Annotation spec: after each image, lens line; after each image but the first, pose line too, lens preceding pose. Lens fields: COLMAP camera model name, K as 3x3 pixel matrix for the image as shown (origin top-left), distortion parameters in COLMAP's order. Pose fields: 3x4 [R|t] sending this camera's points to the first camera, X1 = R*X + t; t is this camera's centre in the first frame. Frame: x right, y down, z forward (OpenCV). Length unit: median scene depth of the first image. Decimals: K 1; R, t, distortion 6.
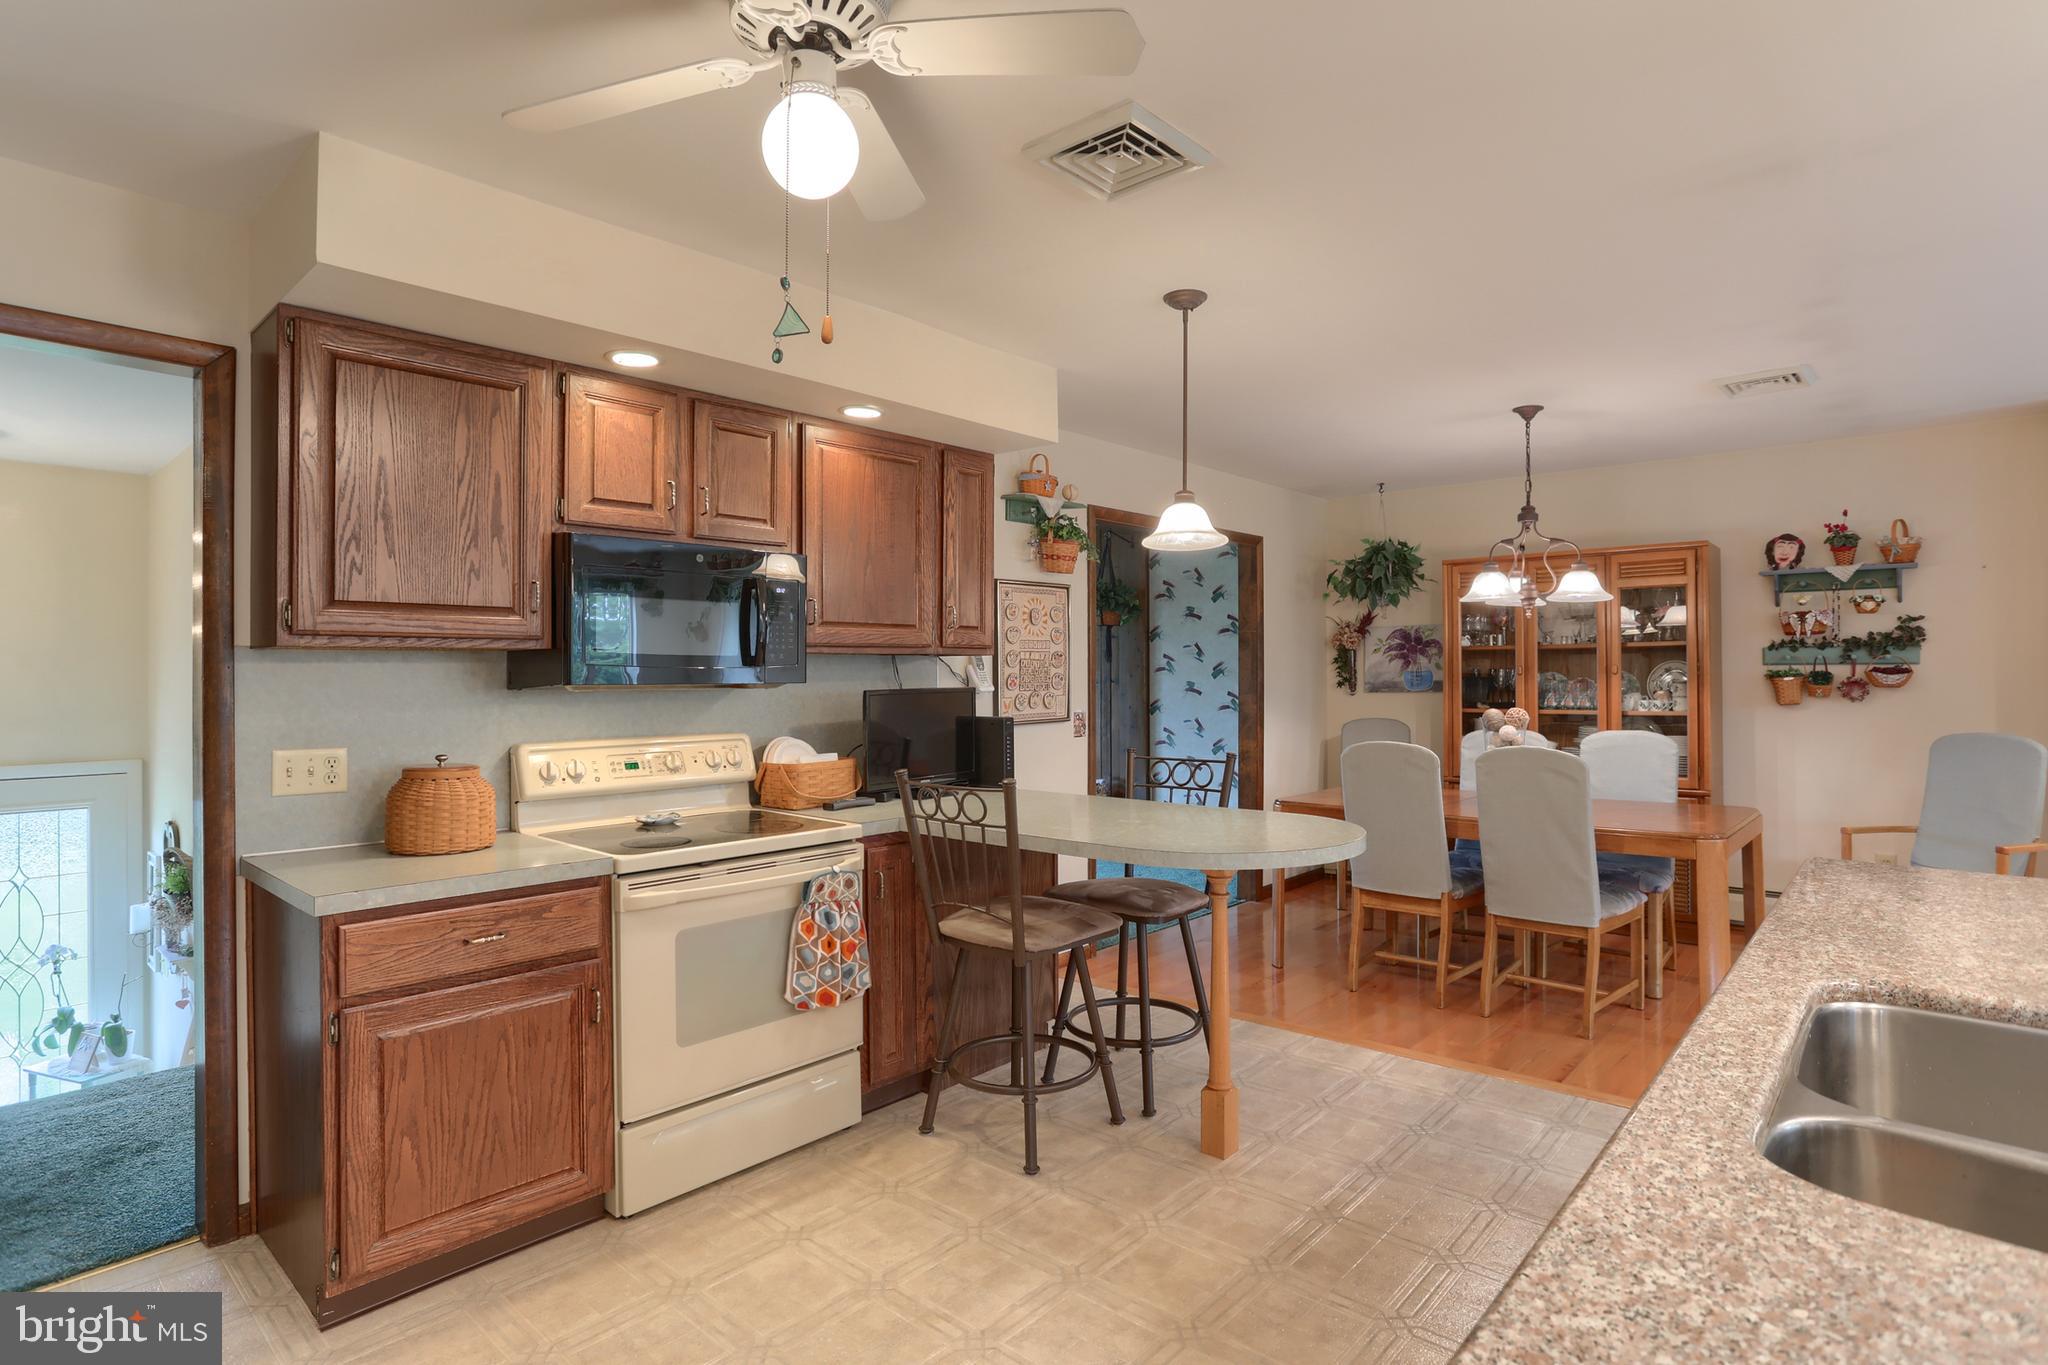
lens RADIAL K [[1048.5, 0, 1026.3], [0, 1048.5, 667.2], [0, 0, 1]] dist [-0.059704, 0.030625]
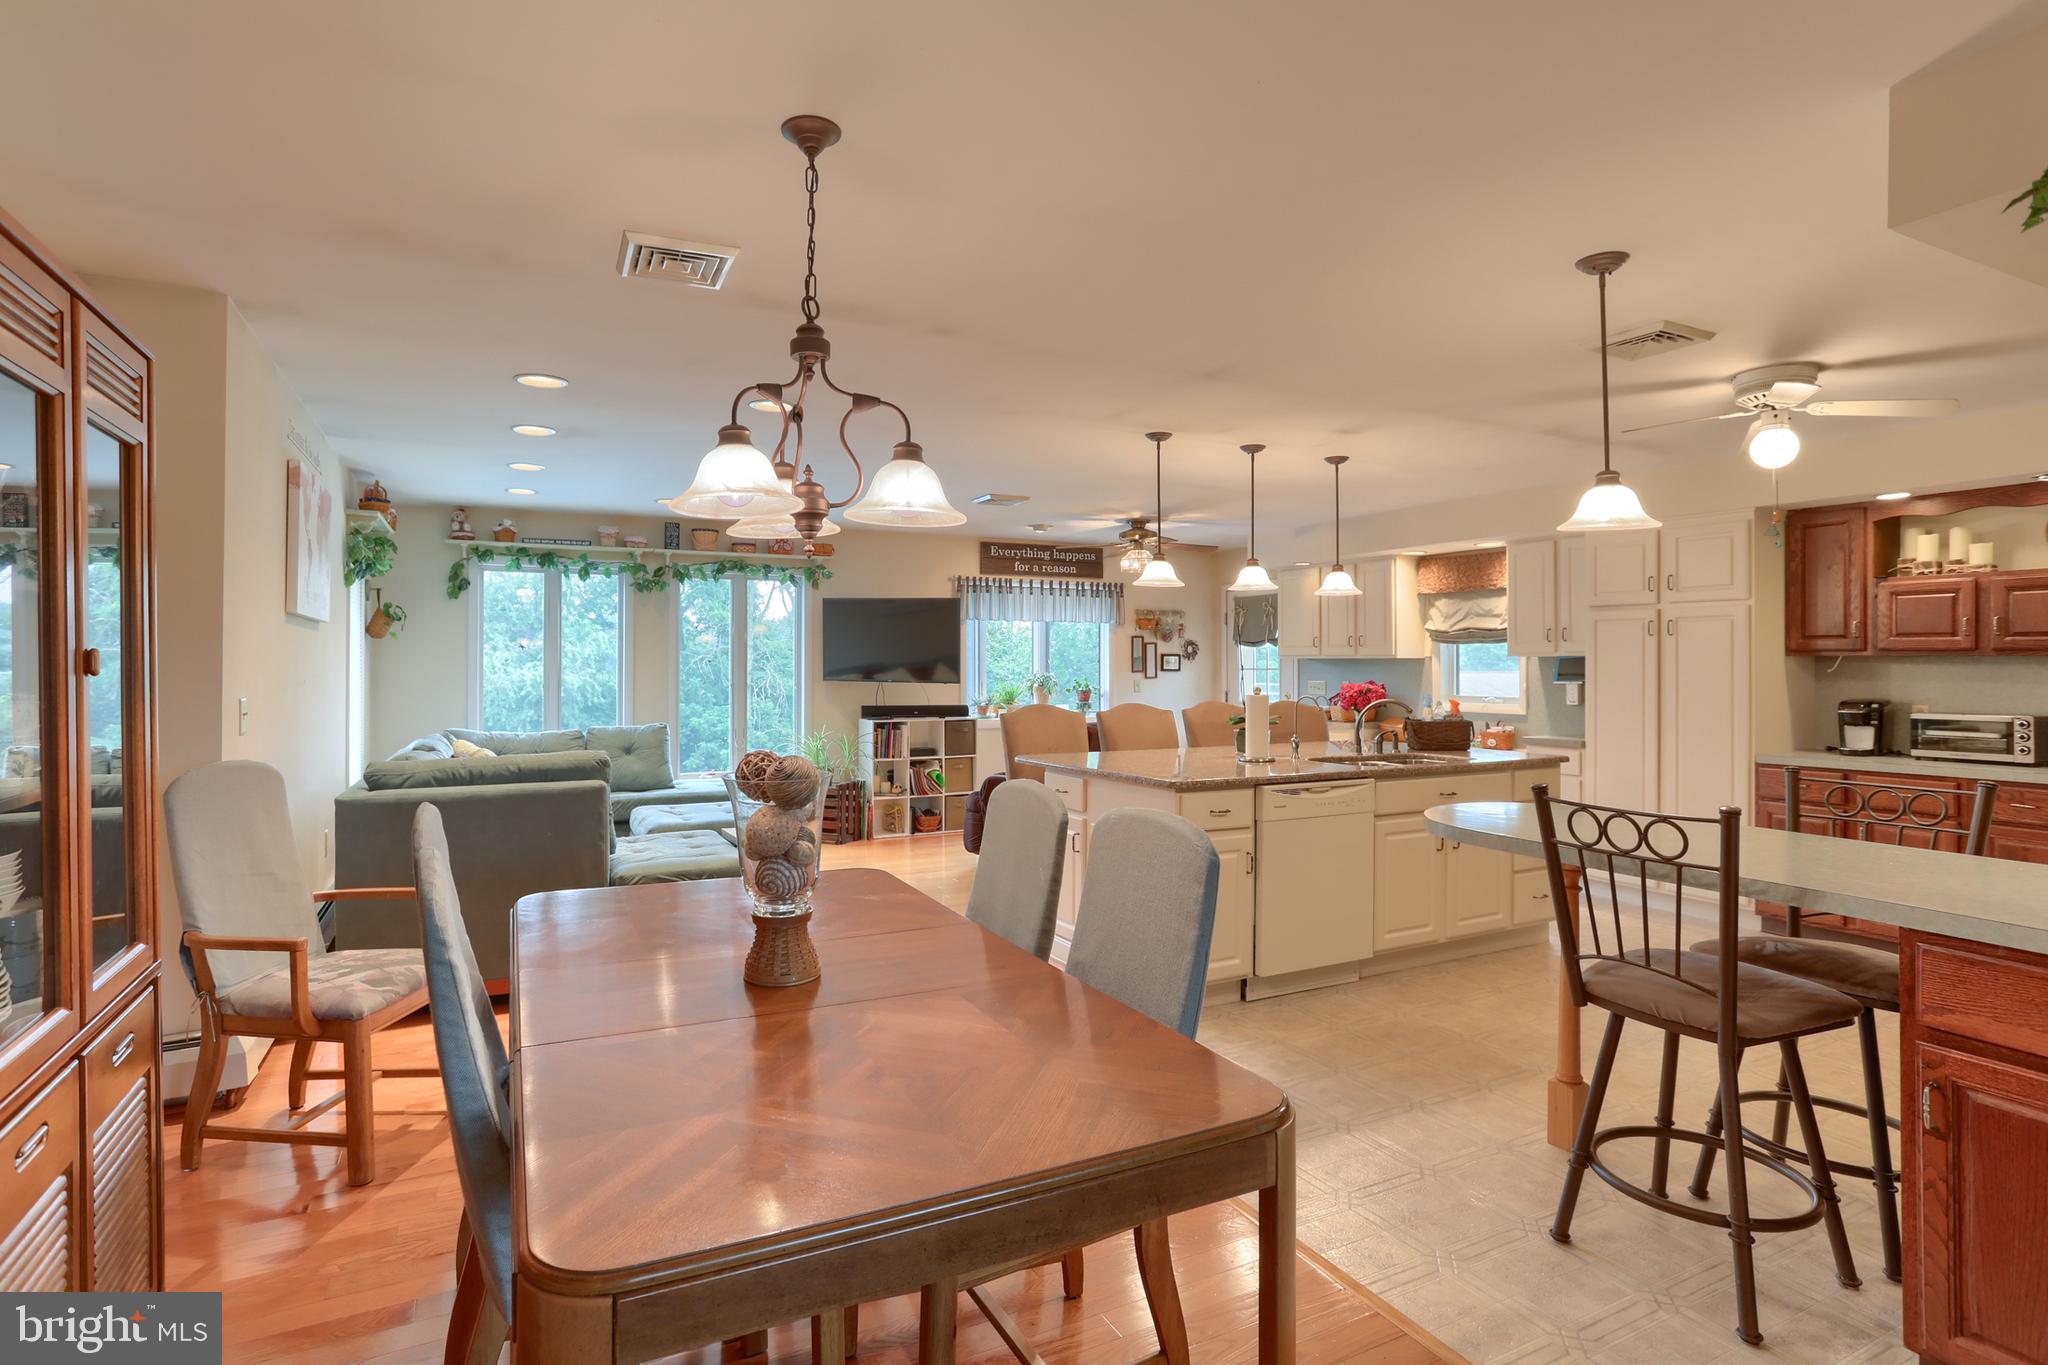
lens RADIAL K [[1031.8, 0, 1004.9], [0, 1031.8, 660.6], [0, 0, 1]] dist [-0.073041, 0.051161]
pose [[-0.931861, 0.005094, 0.362780, 0.212267], [0.000818, 0.999928, -0.011939, 0.005296], [-0.362815, -0.010828, -0.931798, 1.321227]]
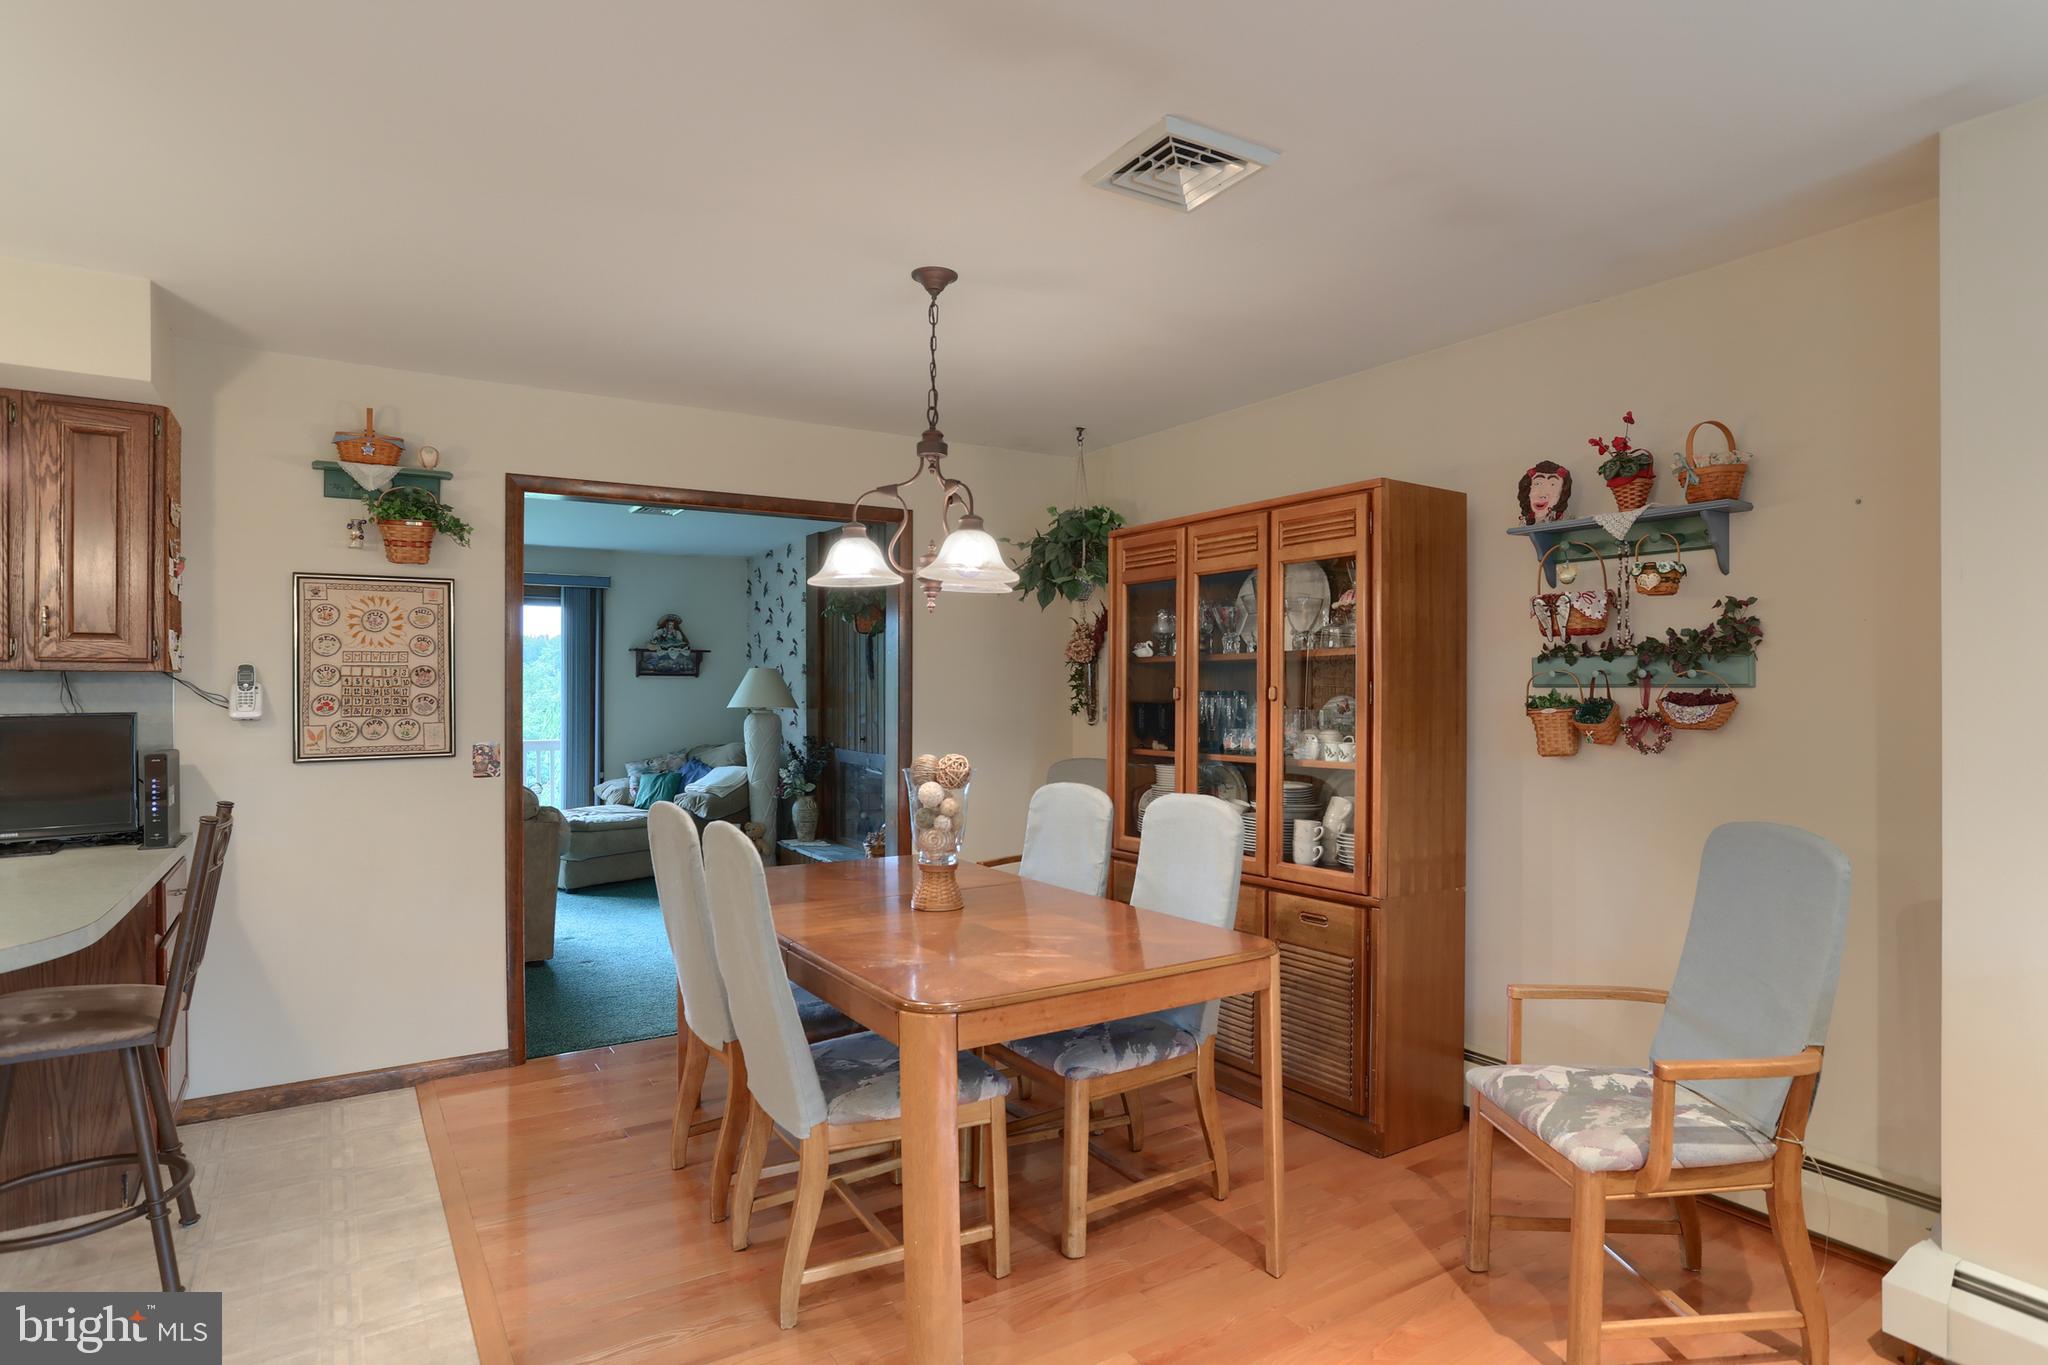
lens RADIAL K [[1099.1, 0, 1030.6], [0, 1099.1, 689.6], [0, 0, 1]] dist [-0.065985, 0.039888]
pose [[0.965674, 0.004939, -0.259711, 0.666998], [-0.003255, 0.999971, 0.006914, -0.004599], [0.259737, -0.005831, 0.965662, 0.355369]]
